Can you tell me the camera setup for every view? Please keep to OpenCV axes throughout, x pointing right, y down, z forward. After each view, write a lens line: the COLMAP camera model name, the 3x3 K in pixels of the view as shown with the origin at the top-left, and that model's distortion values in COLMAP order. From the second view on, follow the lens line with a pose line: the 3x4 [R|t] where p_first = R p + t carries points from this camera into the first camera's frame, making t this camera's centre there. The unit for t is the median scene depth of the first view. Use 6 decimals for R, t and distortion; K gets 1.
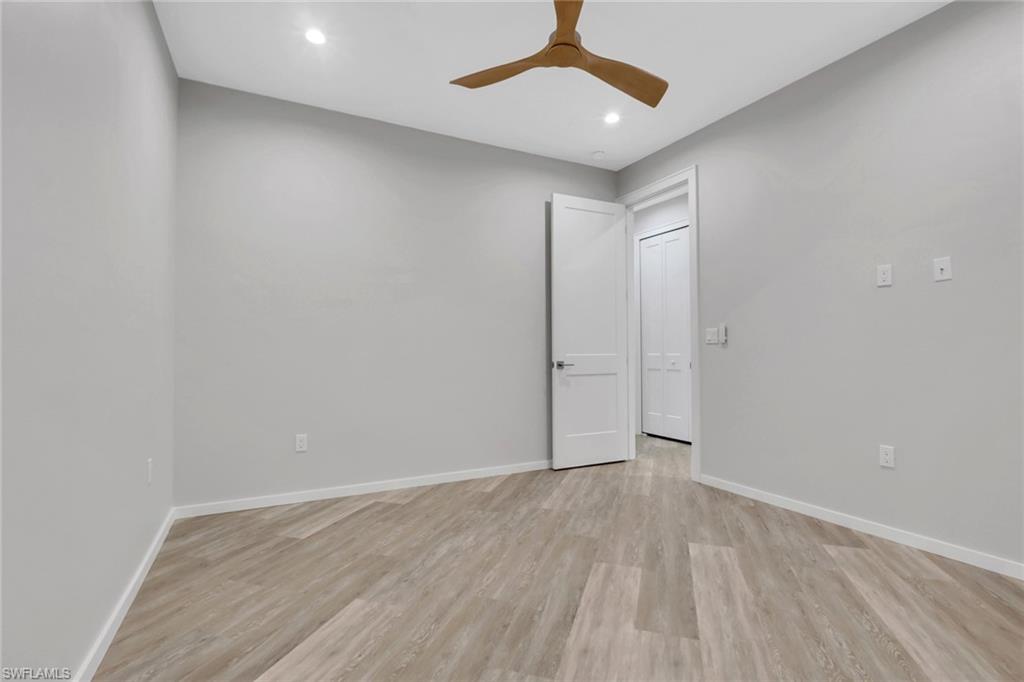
lens RADIAL K [[500.0, 0, 511.3], [0, 500.0, 338.4], [0, 0, 1]] dist [-0.001357, 0.000316]
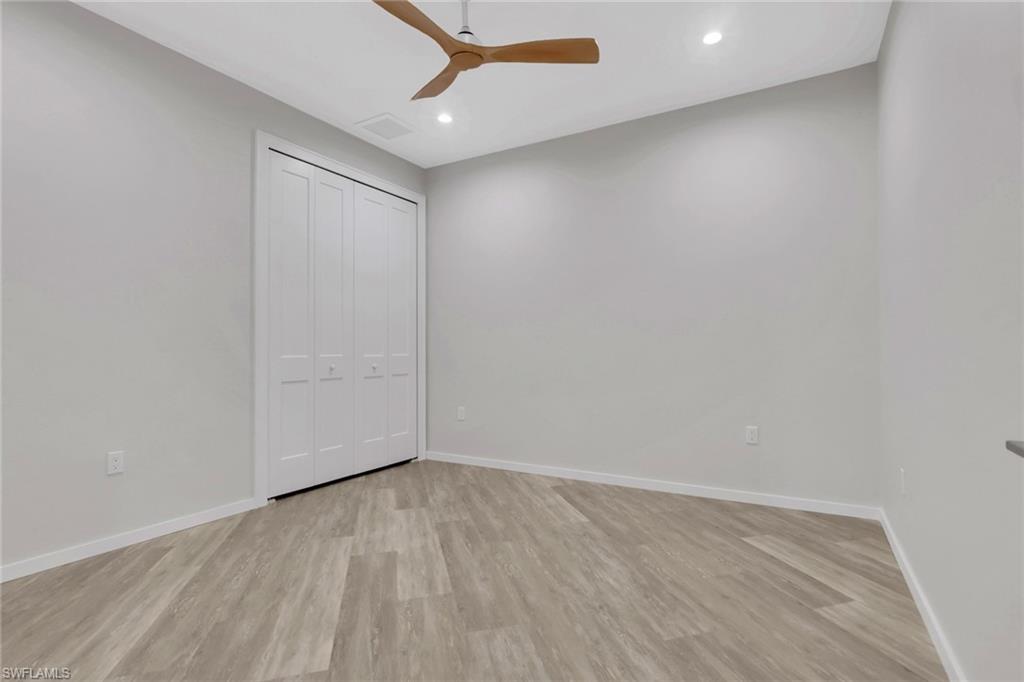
lens RADIAL K [[500.0, 0, 511.3], [0, 500.0, 338.4], [0, 0, 1]] dist [-0.001357, 0.000316]
pose [[-0.858426, -0.004142, -0.512921, 0.538272], [0.019733, 0.998960, -0.041093, 0.048486], [0.512558, -0.045397, -0.857452, 1.863490]]
